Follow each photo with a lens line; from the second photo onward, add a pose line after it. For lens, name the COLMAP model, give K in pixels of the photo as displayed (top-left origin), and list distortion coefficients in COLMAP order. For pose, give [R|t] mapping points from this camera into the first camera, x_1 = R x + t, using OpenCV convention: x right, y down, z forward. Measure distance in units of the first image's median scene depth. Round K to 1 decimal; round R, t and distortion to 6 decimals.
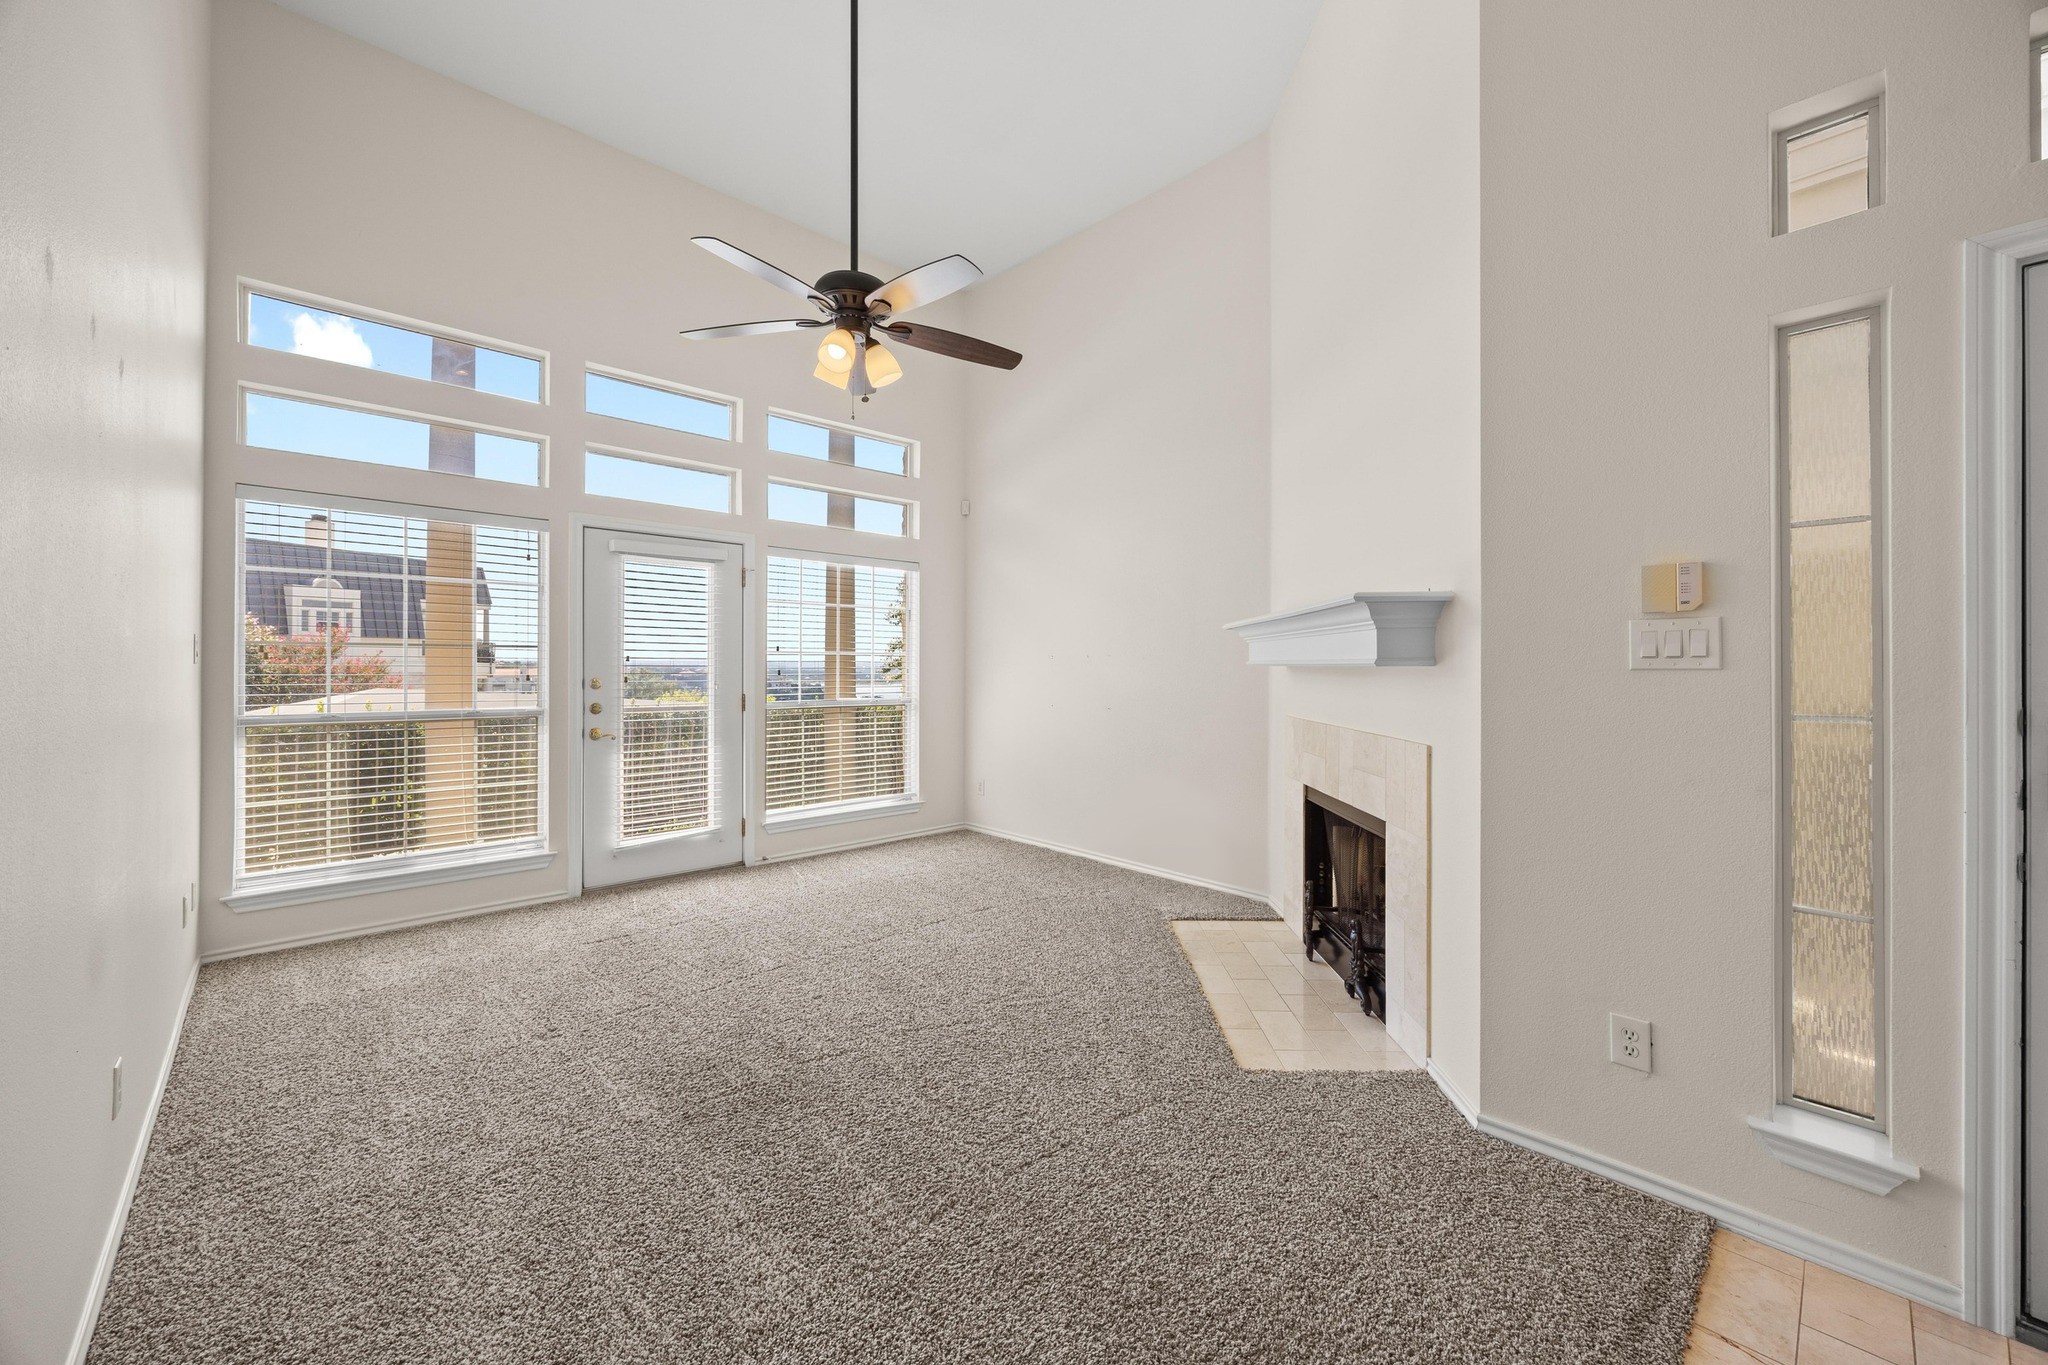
lens RADIAL K [[774.9, 0, 1025.0], [0, 774.9, 667.5], [0, 0, 1]] dist [-0.005186, 0.000653]
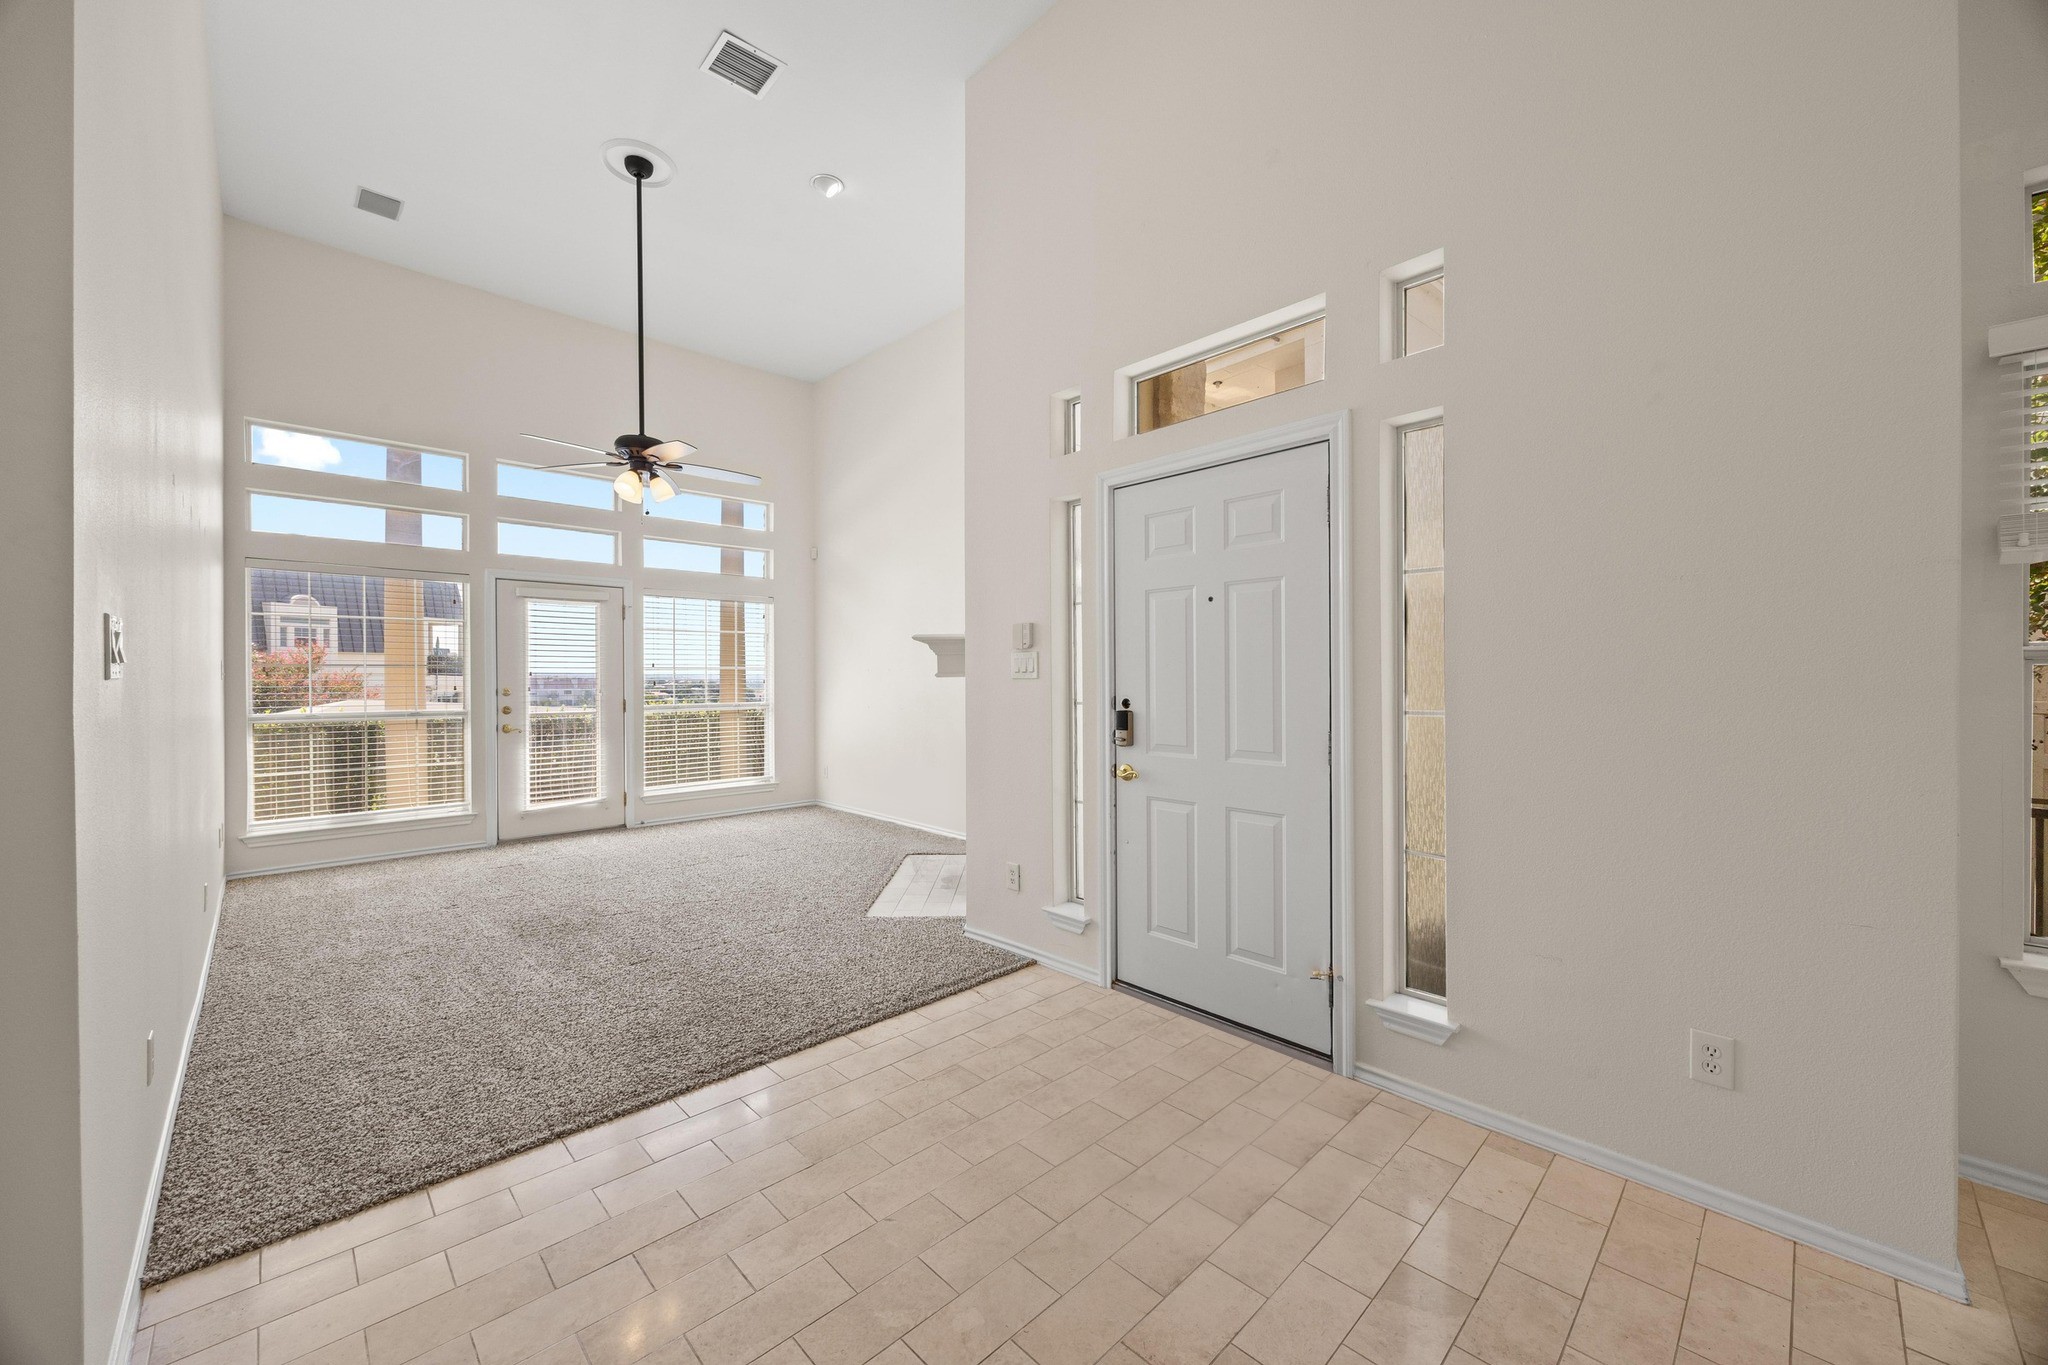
lens RADIAL K [[774.9, 0, 1023.7], [0, 774.9, 681.1], [0, 0, 1]] dist [-0.005186, 0.000653]
pose [[0.999870, -0.006005, 0.014945, 0.382297], [0.005927, 0.999969, 0.005265, -0.000479], [-0.014977, -0.005176, 0.999874, -0.432679]]
